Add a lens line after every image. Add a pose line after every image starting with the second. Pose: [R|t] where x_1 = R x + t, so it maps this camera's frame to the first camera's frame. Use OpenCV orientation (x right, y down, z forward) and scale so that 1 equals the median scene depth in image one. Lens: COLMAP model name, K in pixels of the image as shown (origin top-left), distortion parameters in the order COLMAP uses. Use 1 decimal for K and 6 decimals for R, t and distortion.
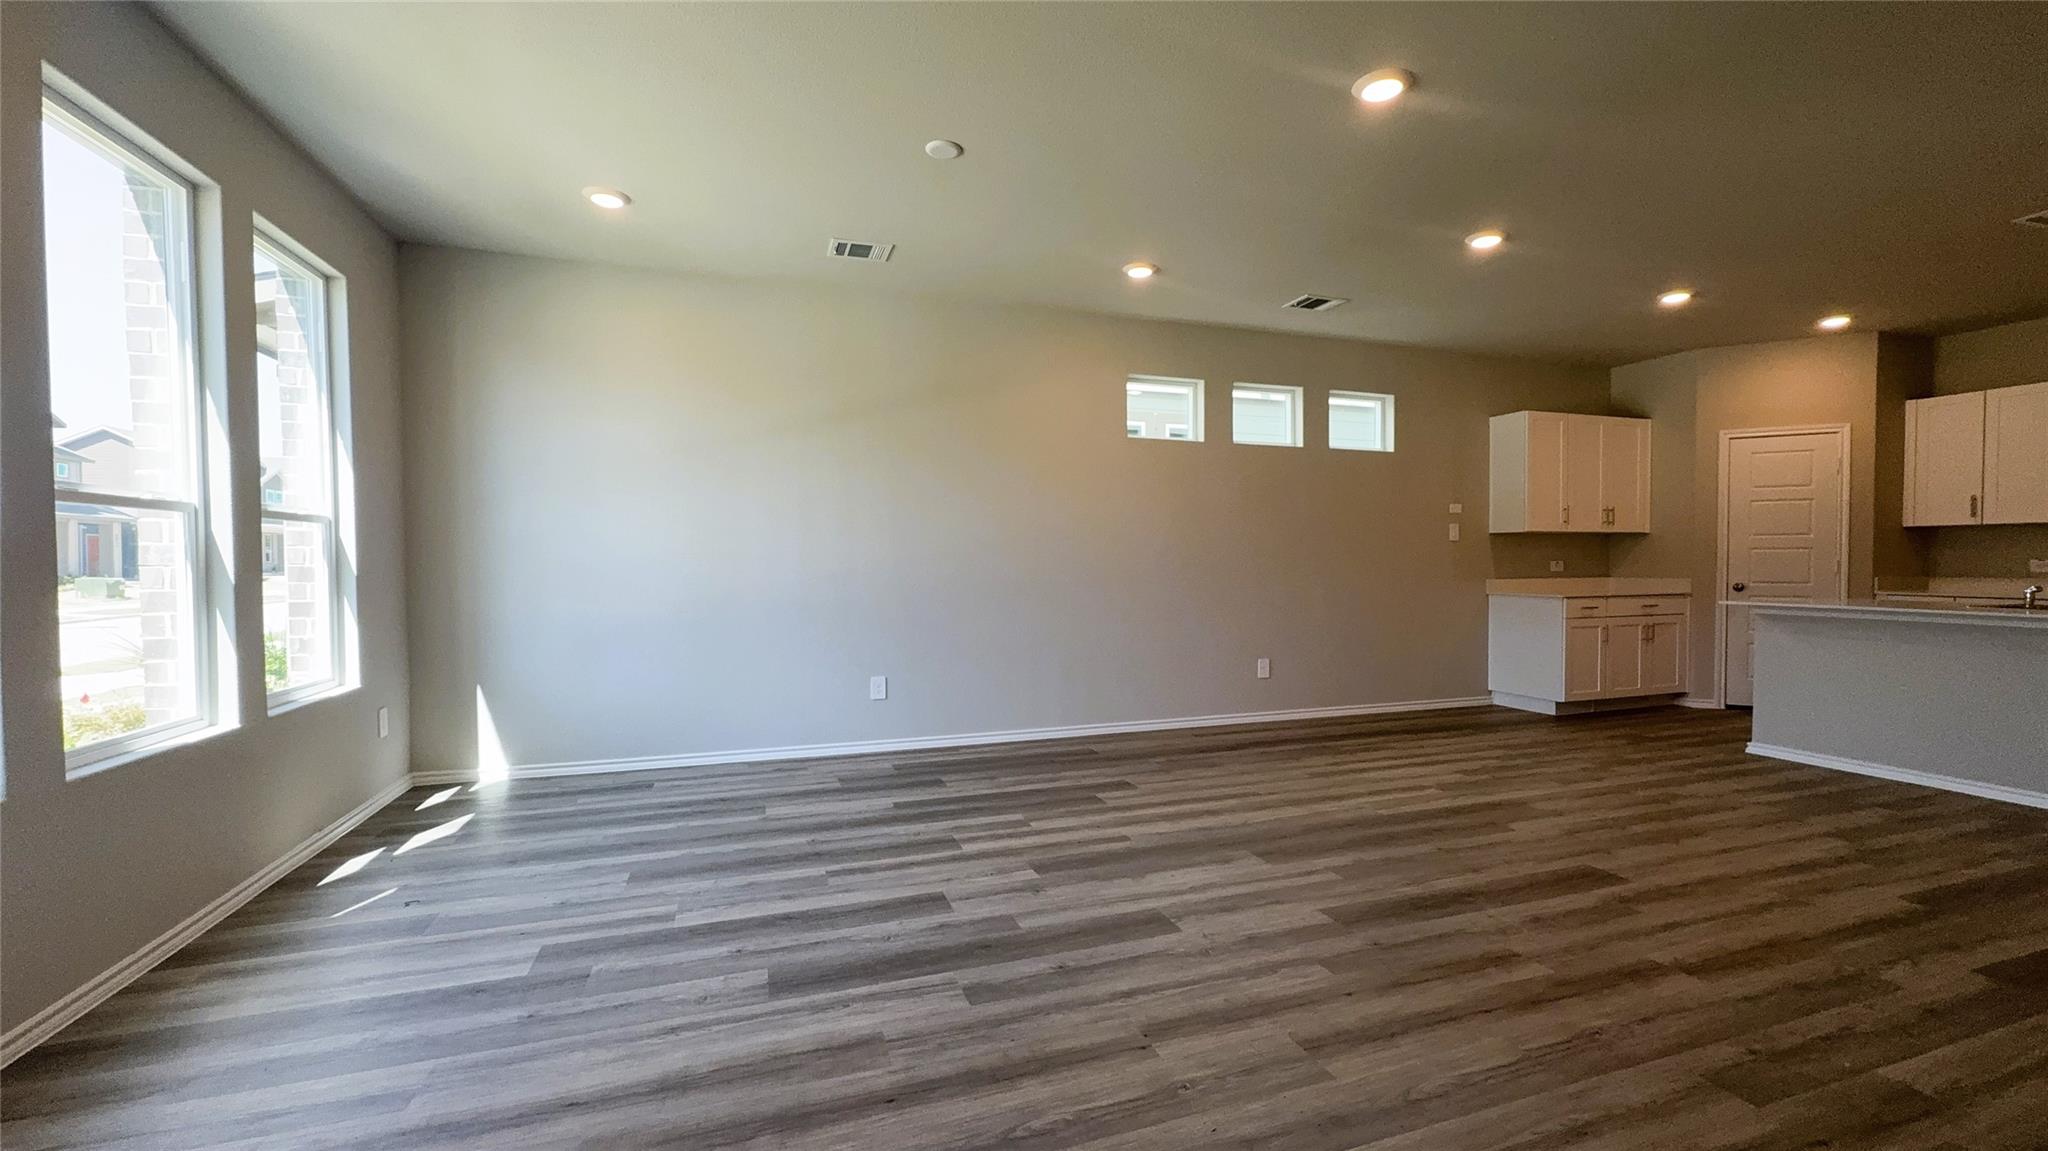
lens RADIAL K [[820.5, 0, 1024.0], [0, 820.5, 575.5], [0, 0, 1]] dist [-0.000090, 0.000062]
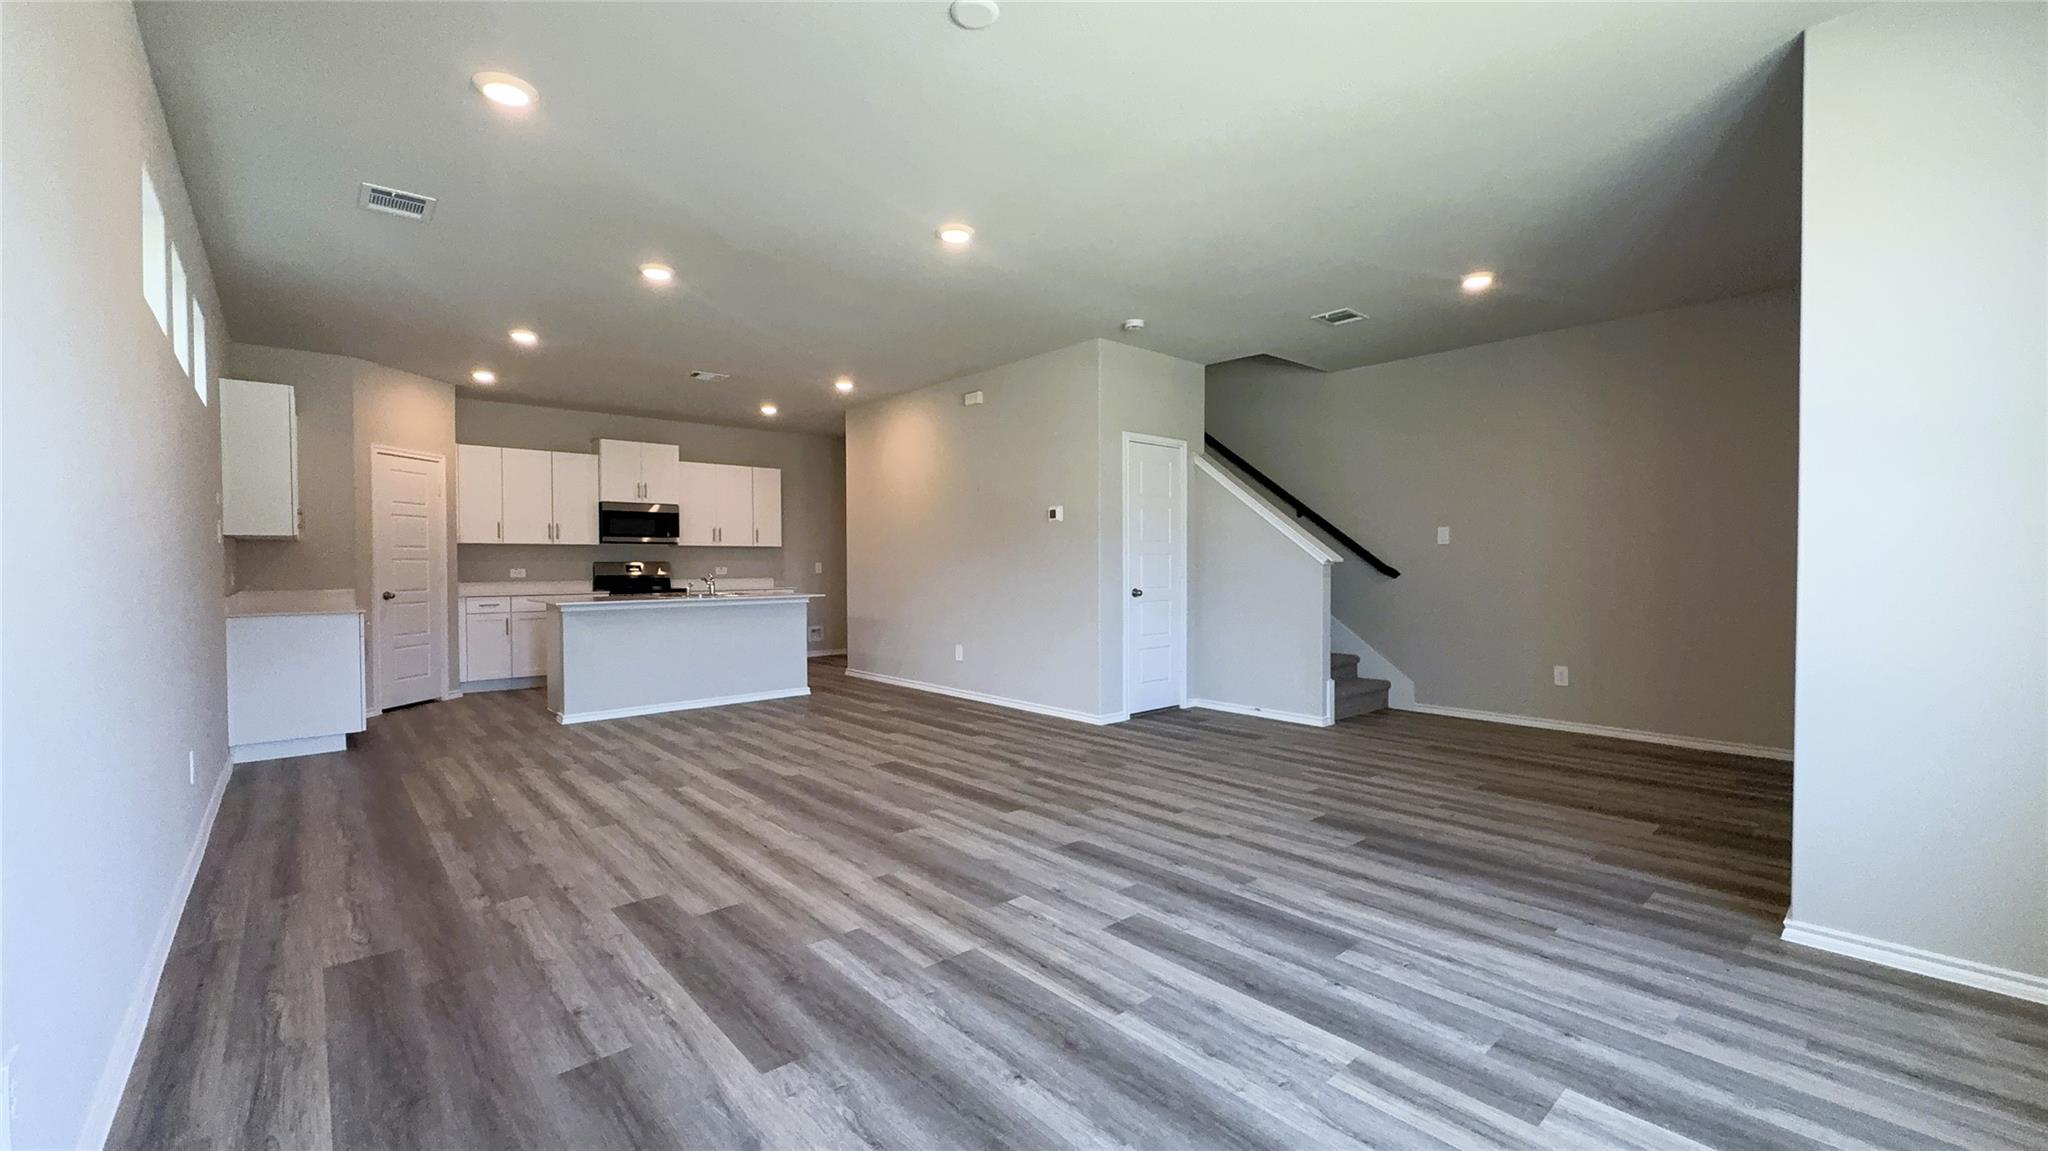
lens RADIAL K [[820.5, 0, 1024.0], [0, 820.5, 575.5], [0, 0, 1]] dist [-0.000090, 0.000062]
pose [[-0.385485, -0.008938, 0.922671, -0.586596], [0.023792, 0.999524, 0.019622, -0.018784], [-0.922407, 0.029516, -0.385089, 0.919512]]
